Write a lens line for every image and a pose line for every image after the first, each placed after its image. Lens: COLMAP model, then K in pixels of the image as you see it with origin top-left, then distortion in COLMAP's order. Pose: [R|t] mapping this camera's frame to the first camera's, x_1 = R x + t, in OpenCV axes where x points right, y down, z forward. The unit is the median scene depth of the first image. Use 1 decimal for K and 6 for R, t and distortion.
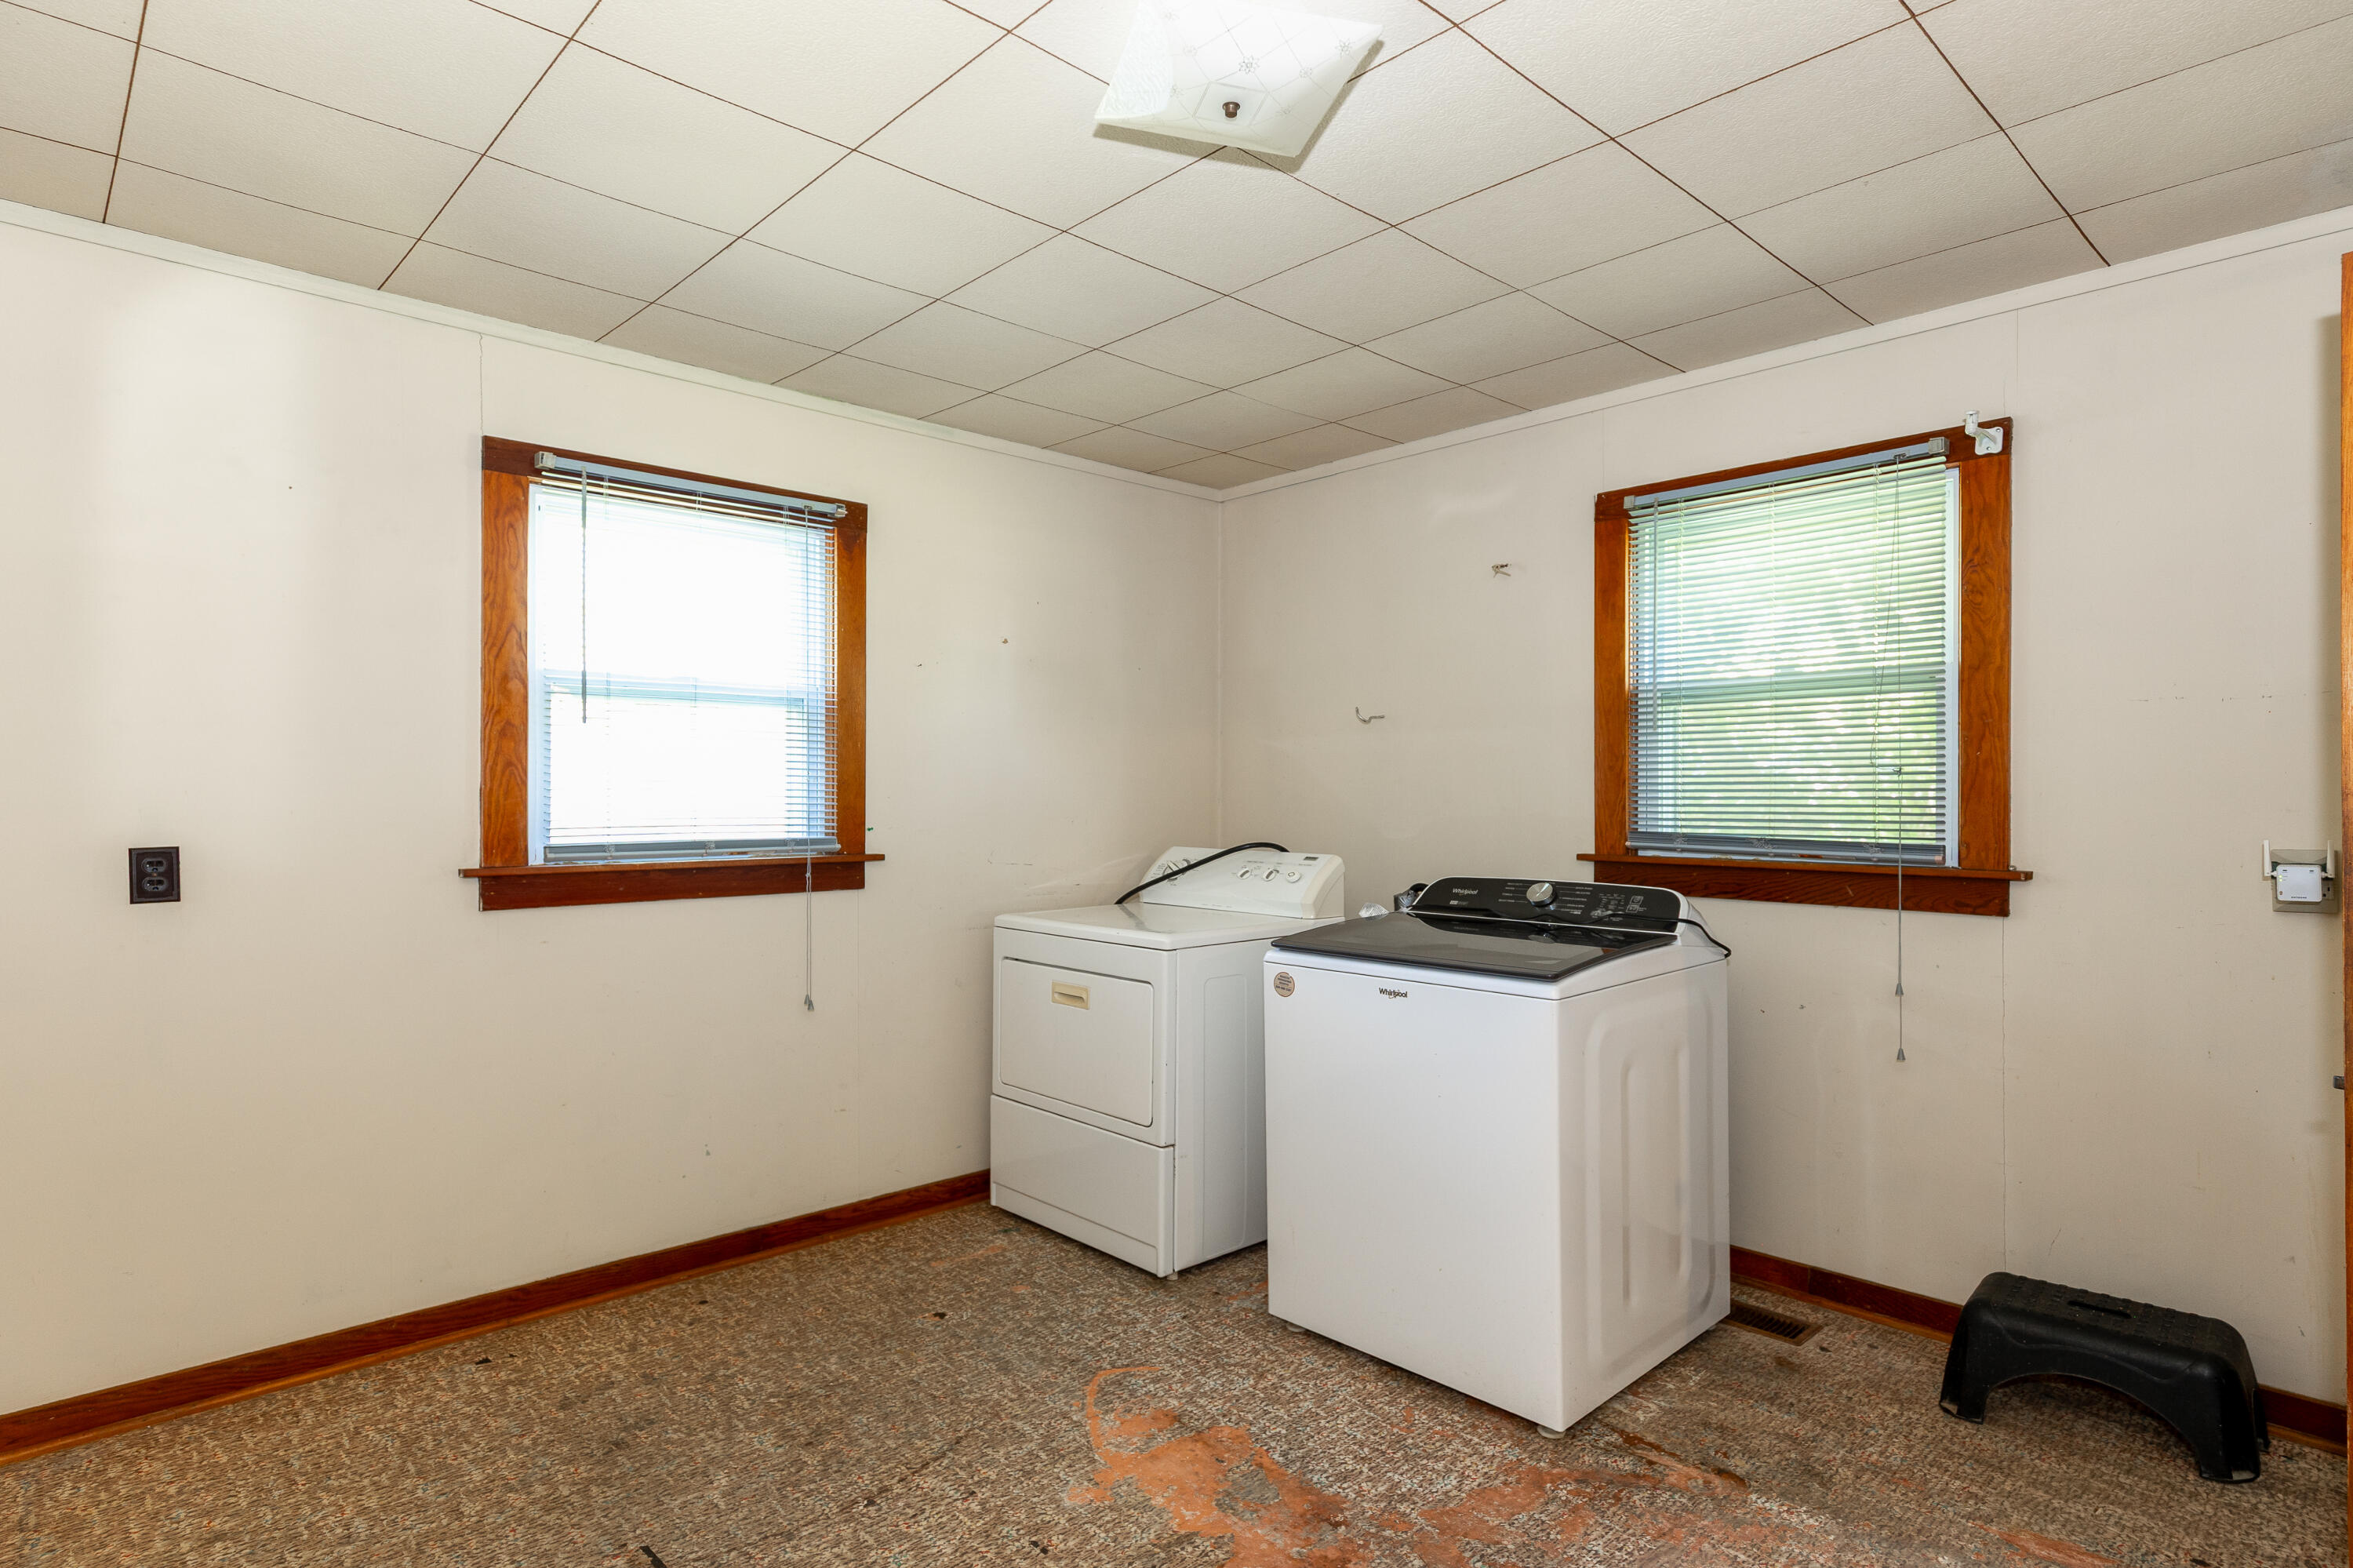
lens RADIAL K [[1220.5, 0, 1189.0], [0, 1220.5, 785.1], [0, 0, 1]] dist [0.019436, -0.005127]
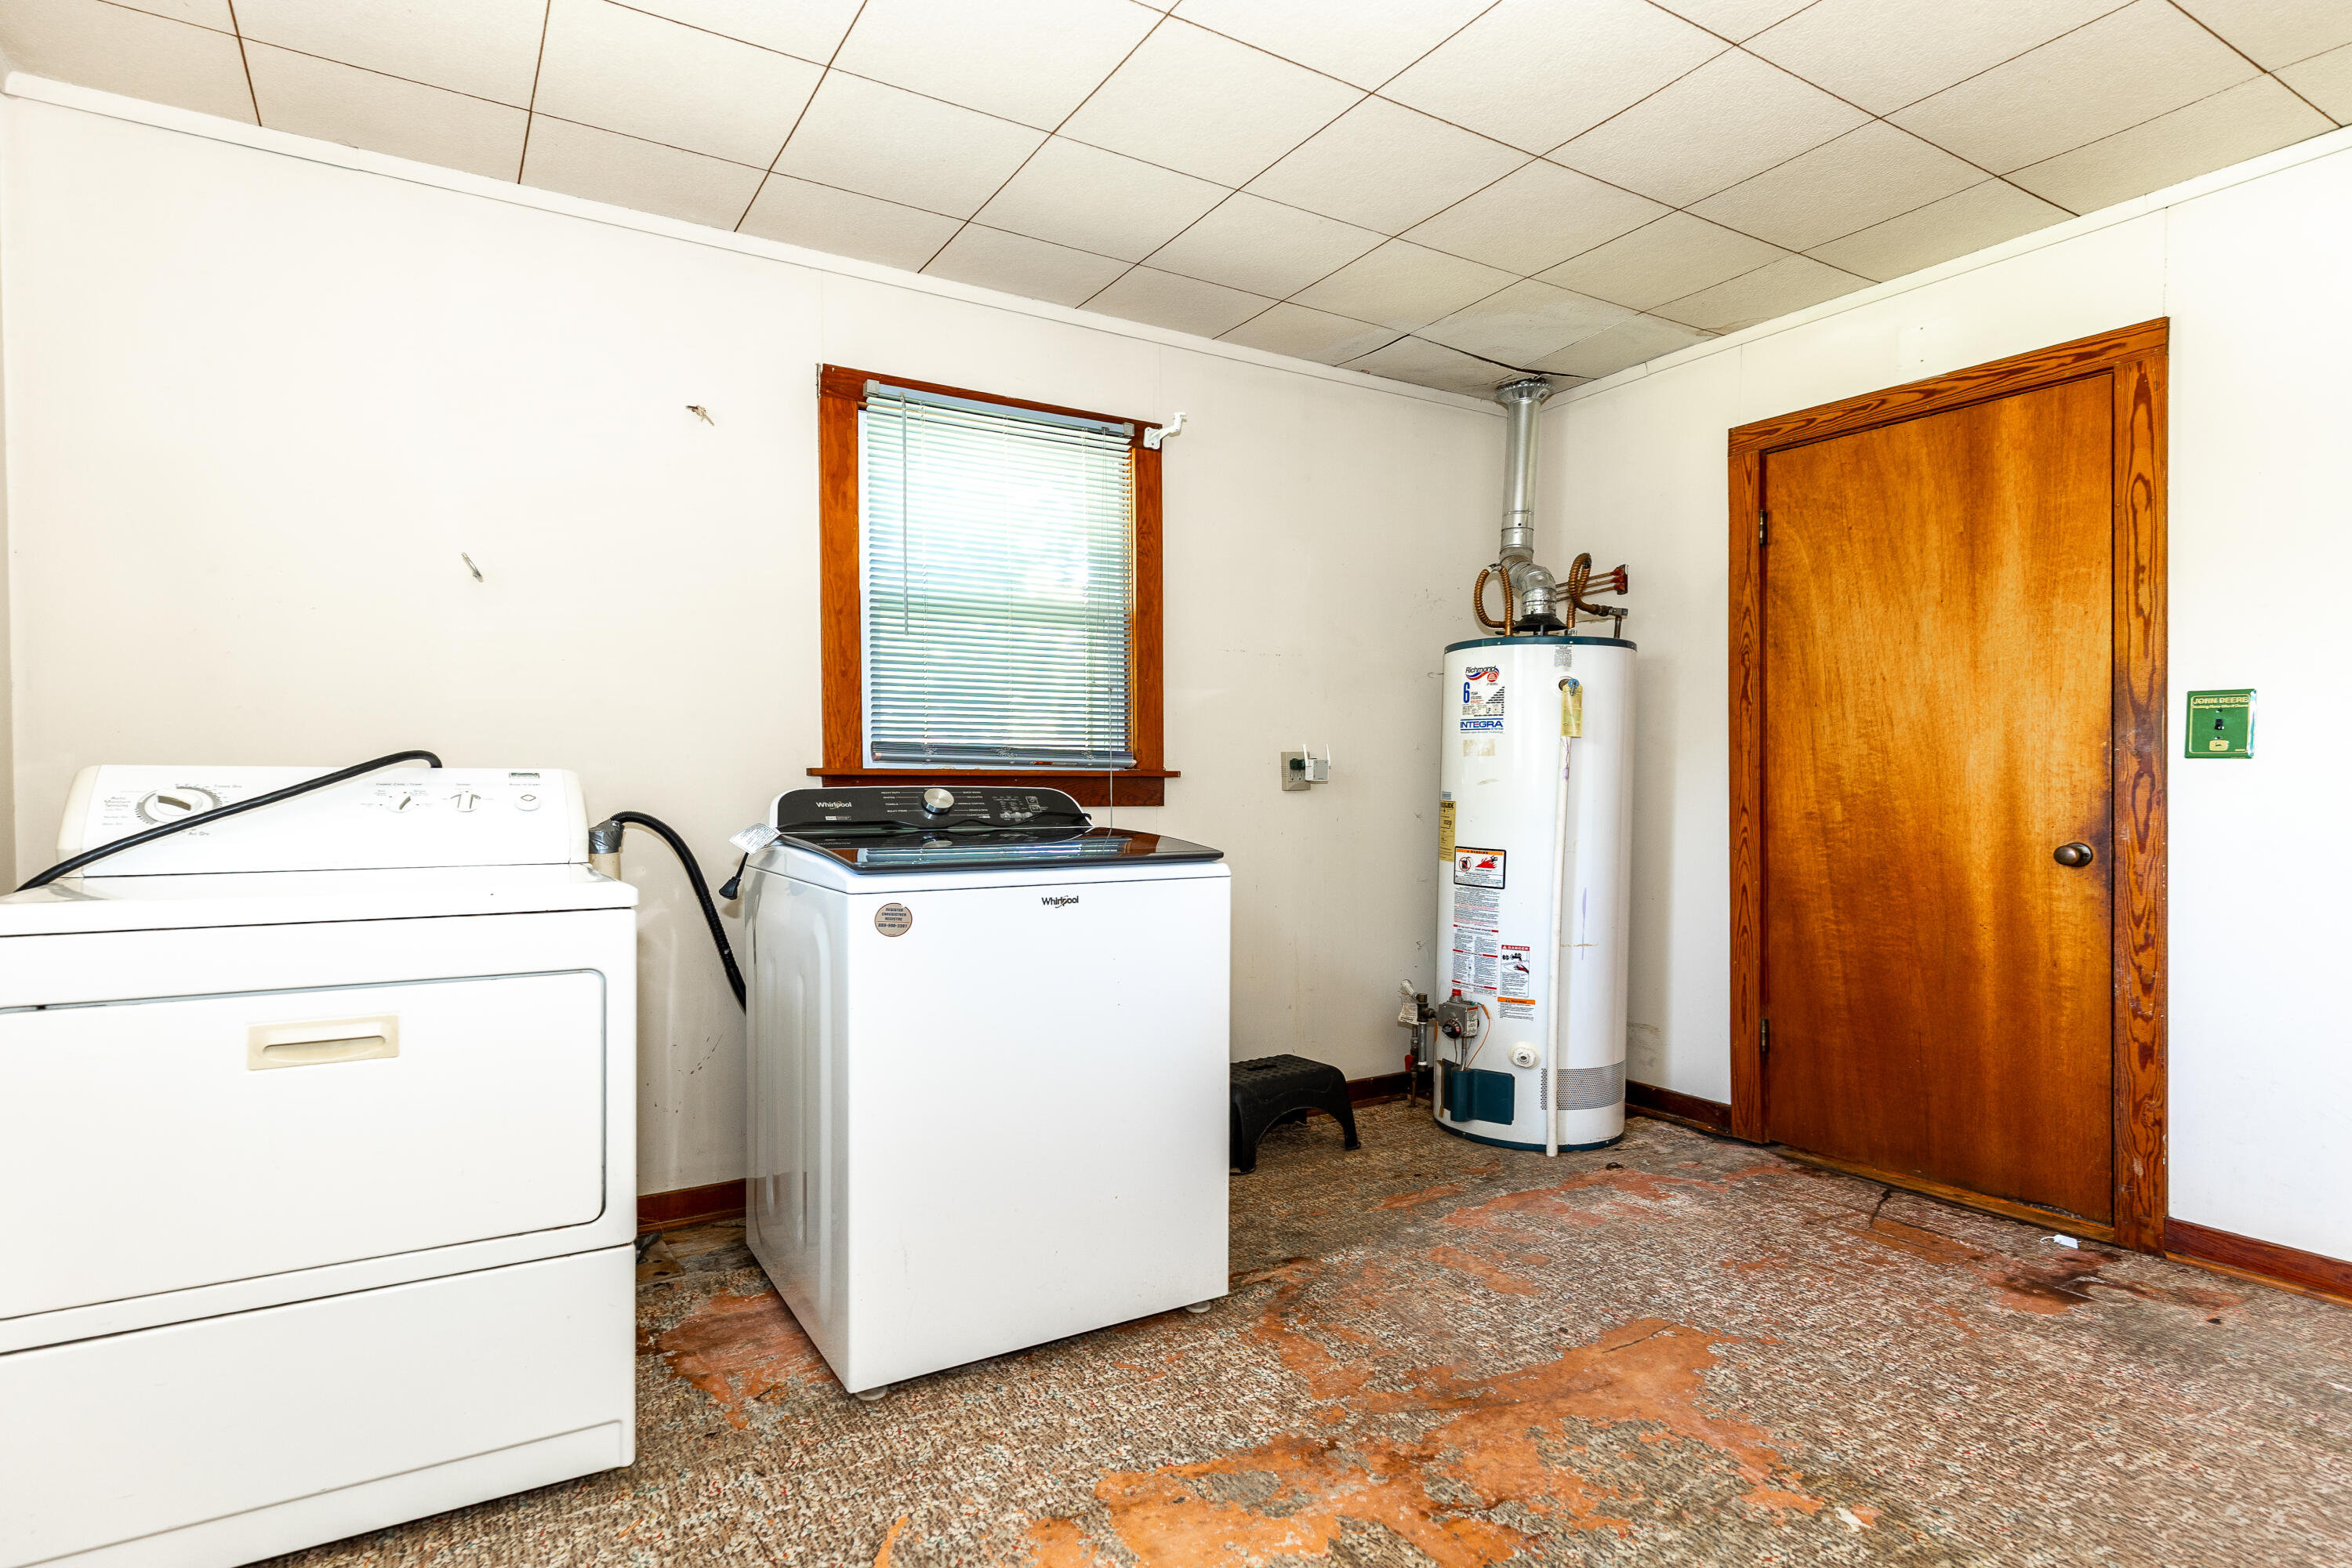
lens RADIAL K [[1219.9, 0, 1181.3], [0, 1219.9, 789.7], [0, 0, 1]] dist [0.019436, -0.005127]
pose [[0.230735, -0.003404, 0.973011, -0.589640], [-0.005032, 0.999976, 0.004692, 0.082628], [-0.973004, -0.005979, 0.230712, 0.672693]]
